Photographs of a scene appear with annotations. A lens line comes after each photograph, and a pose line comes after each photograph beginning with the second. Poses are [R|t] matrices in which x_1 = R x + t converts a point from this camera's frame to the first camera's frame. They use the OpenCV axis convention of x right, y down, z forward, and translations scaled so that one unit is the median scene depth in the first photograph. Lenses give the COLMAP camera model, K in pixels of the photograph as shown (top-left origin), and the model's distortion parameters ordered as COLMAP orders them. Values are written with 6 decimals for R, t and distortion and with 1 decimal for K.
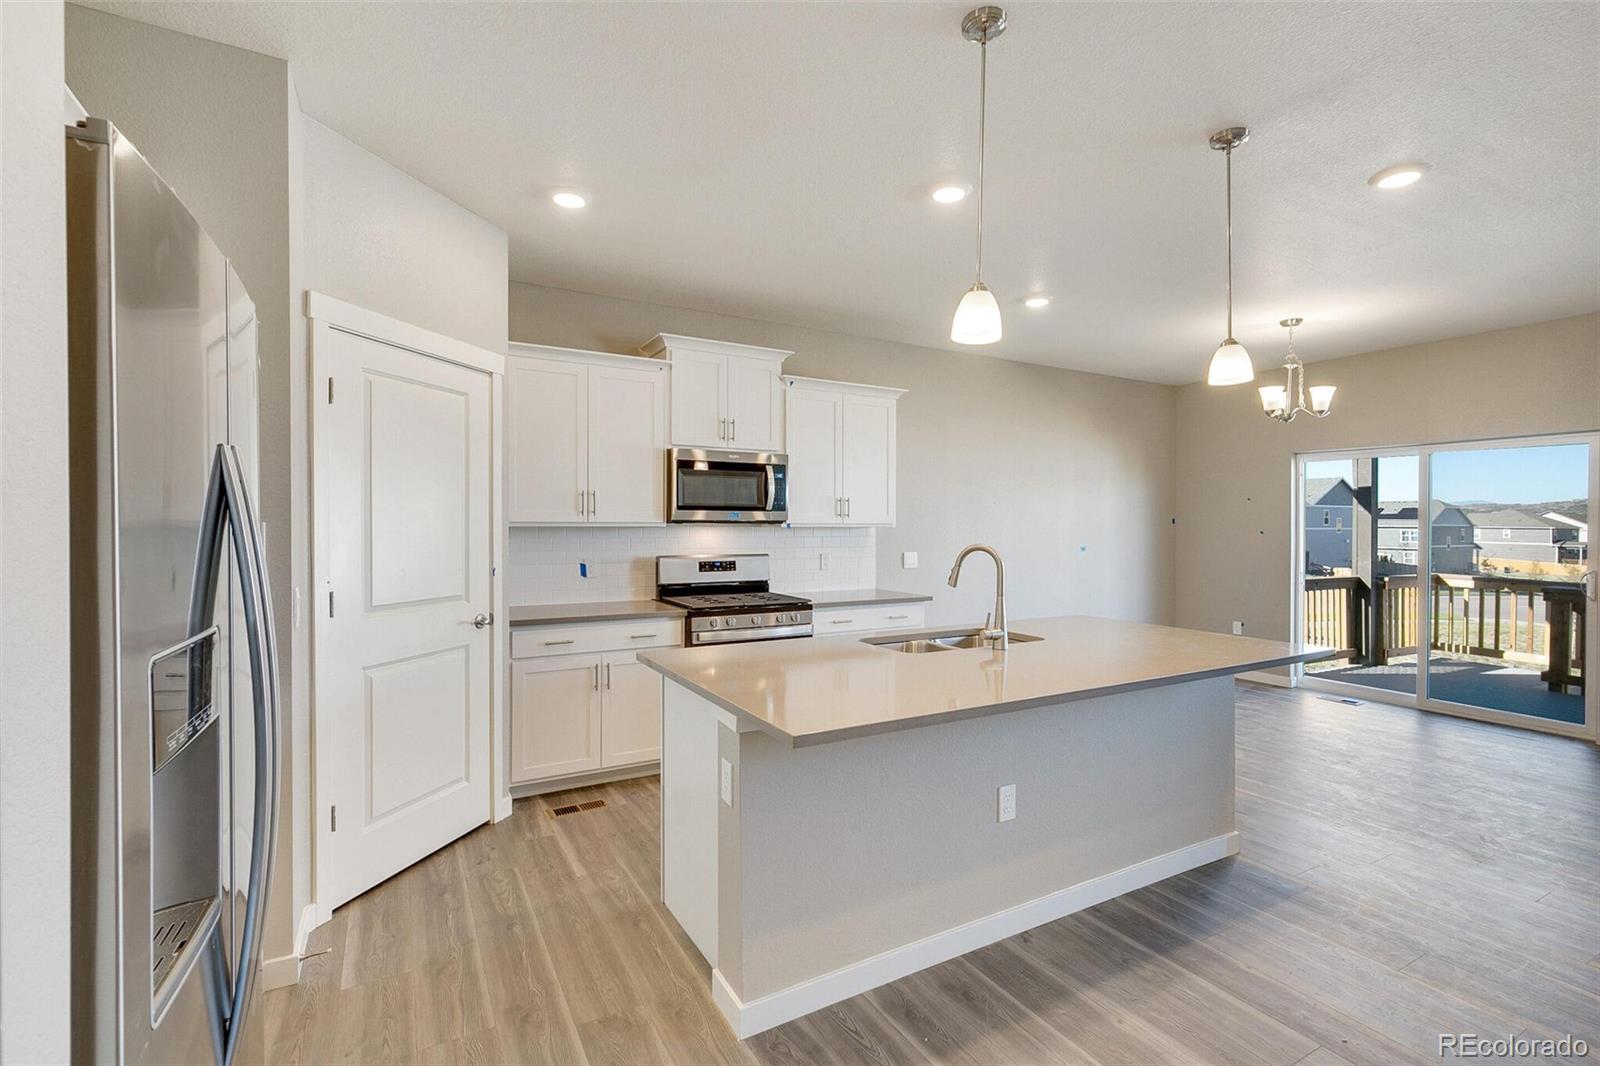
lens RADIAL K [[721.2, 0, 798.1], [0, 721.2, 528.1], [0, 0, 1]] dist [0.013150, -0.004021]
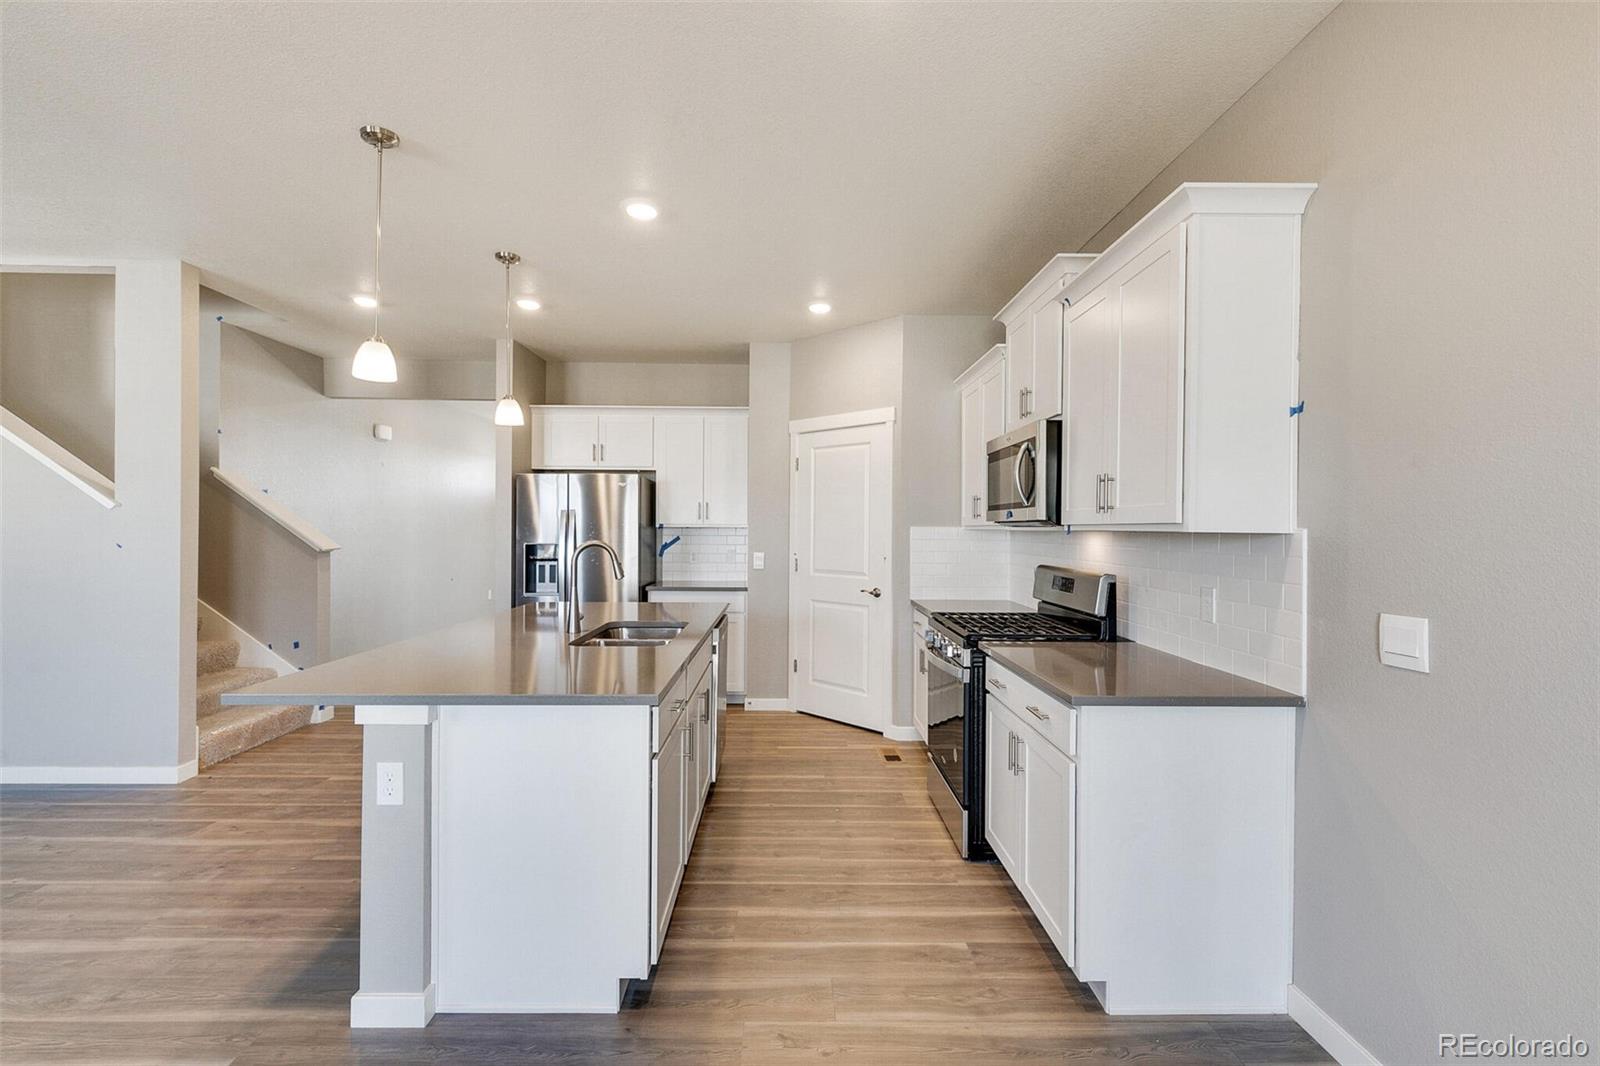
lens RADIAL K [[721.2, 0, 795.7], [0, 721.2, 529.3], [0, 0, 1]] dist [0.013150, -0.004021]
pose [[-0.482301, -0.004517, -0.875994, 0.737480], [-0.013810, 0.999902, 0.002447, -0.000881], [0.875897, 0.013278, -0.482316, 1.235048]]
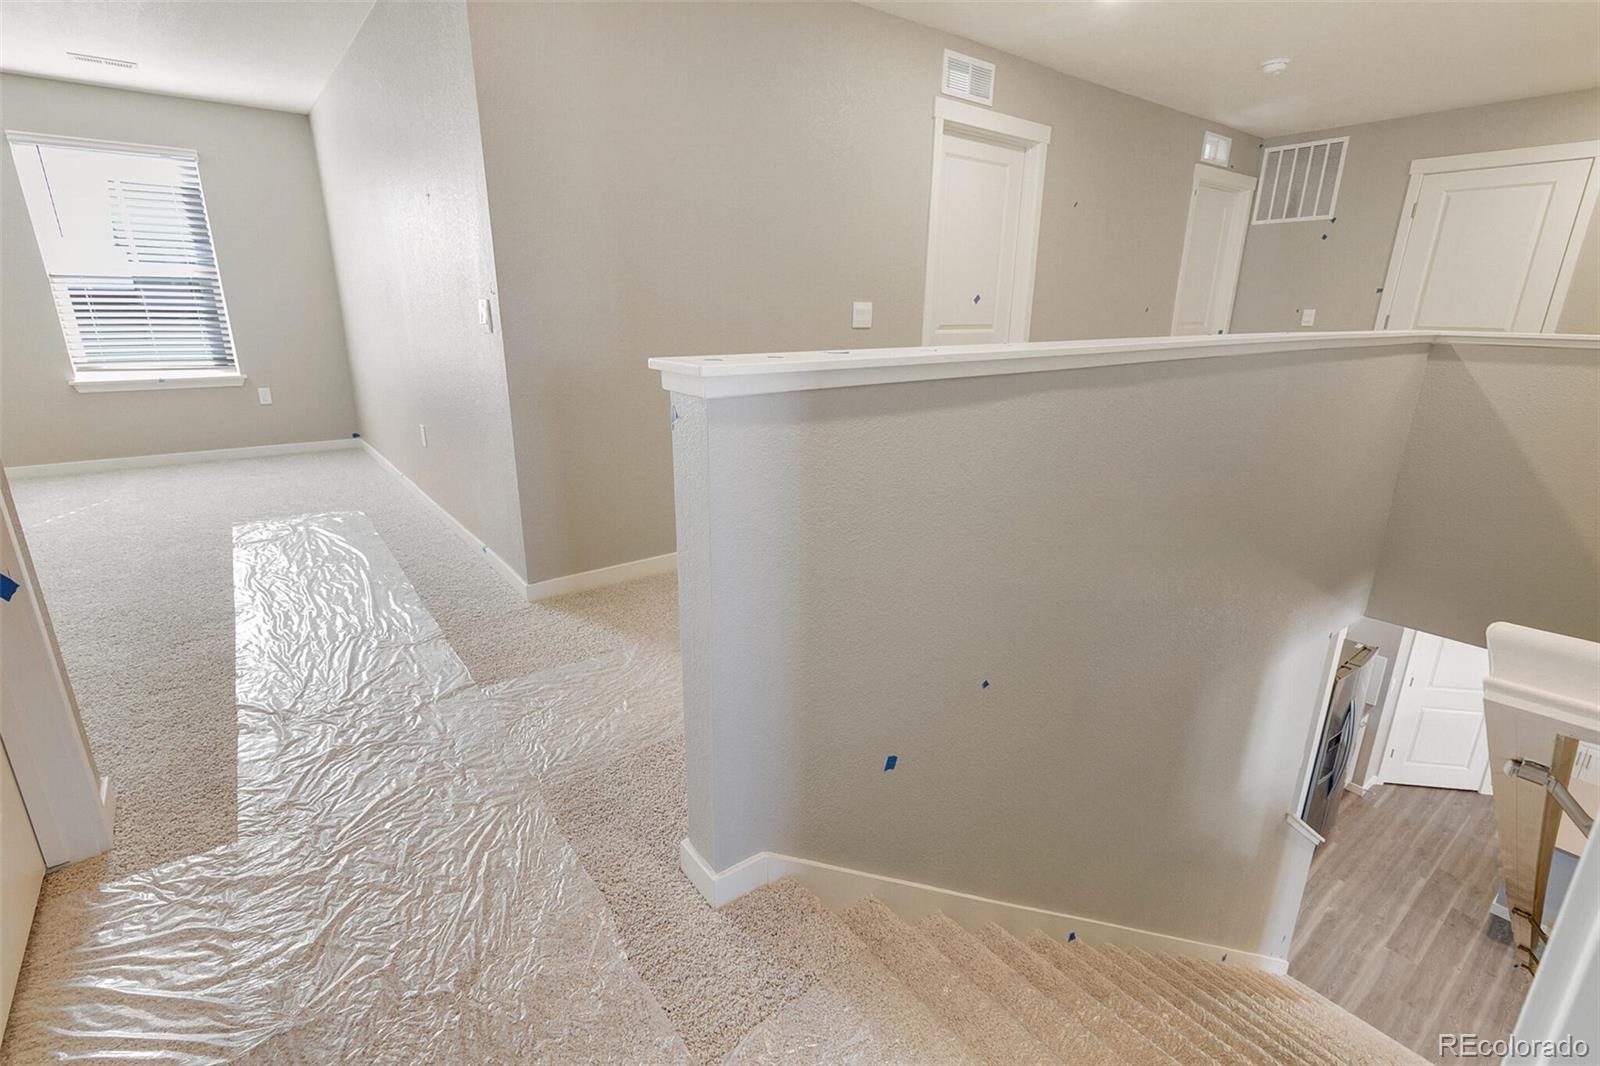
lens RADIAL K [[721.2, 0, 793.3], [0, 721.2, 532.3], [0, 0, 1]] dist [0.013150, -0.004021]
pose [[0.137776, 0.288994, -0.947365, 0.846804], [-0.014918, 0.956984, 0.289758, -0.699006], [0.990351, -0.025789, 0.136160, -0.954589]]
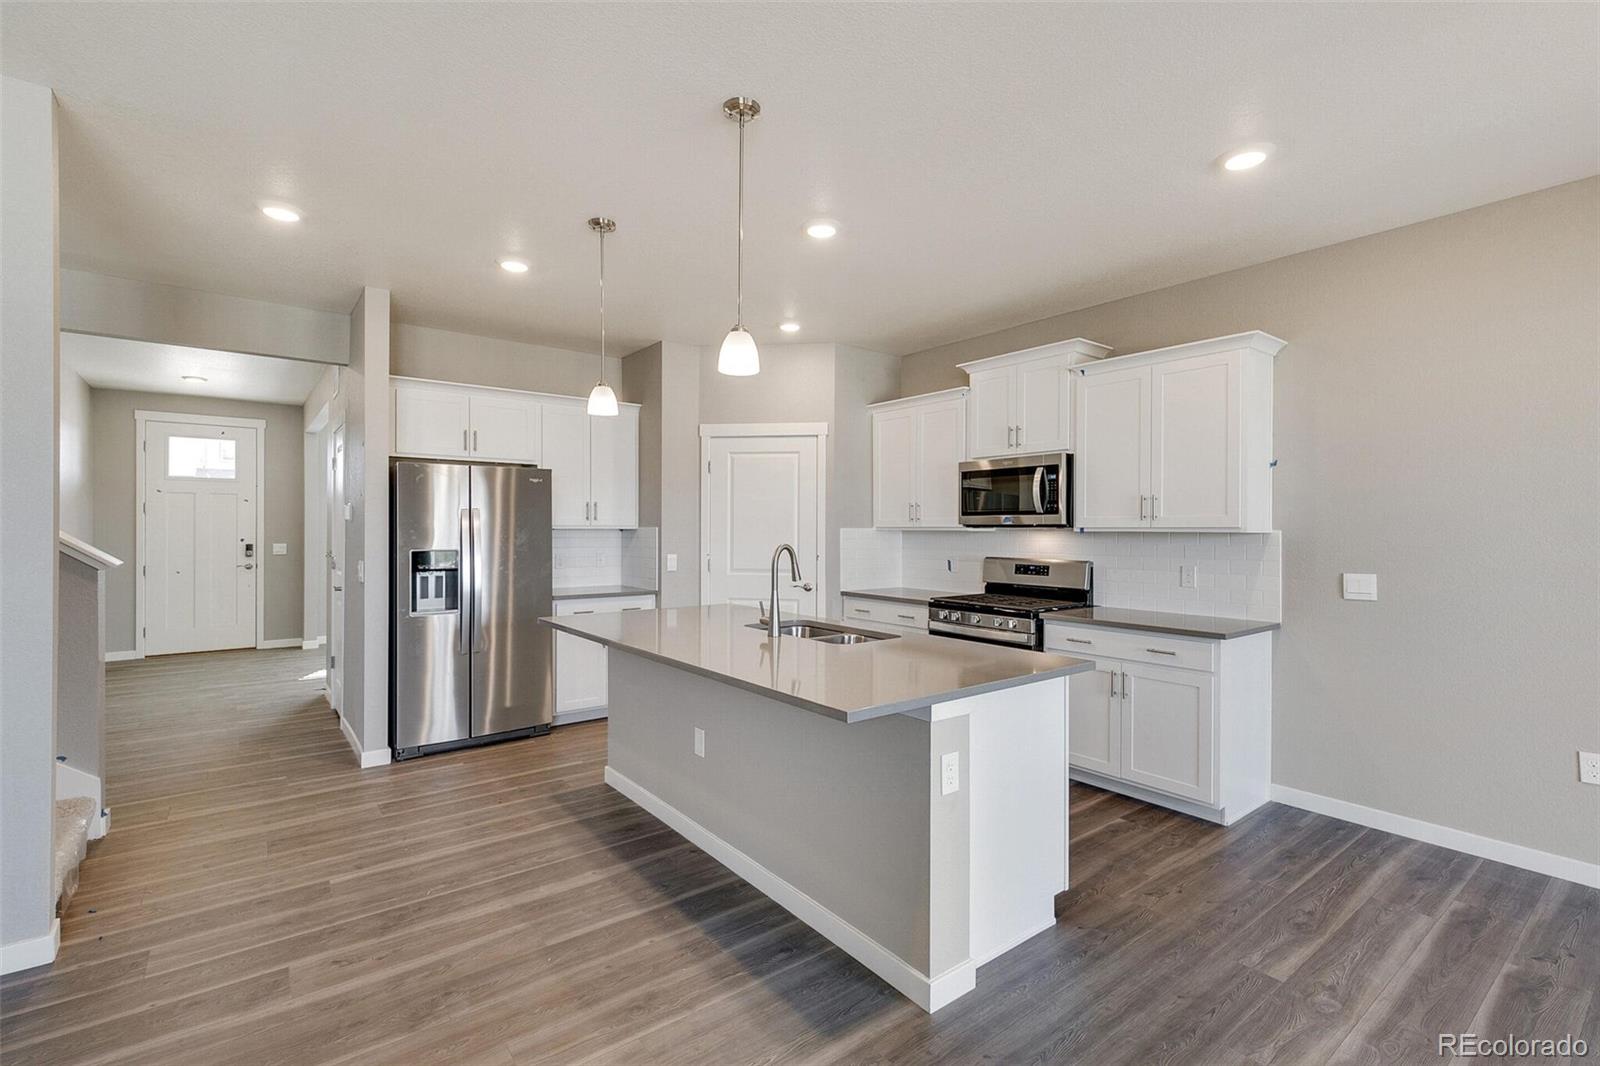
lens RADIAL K [[721.2, 0, 797.7], [0, 721.2, 529.2], [0, 0, 1]] dist [0.013150, -0.004021]
pose [[0.144759, -0.002417, -0.989464, 0.939038], [-0.009620, 0.999946, -0.003850, 0.002705], [0.989420, 0.010075, 0.144728, 0.581802]]
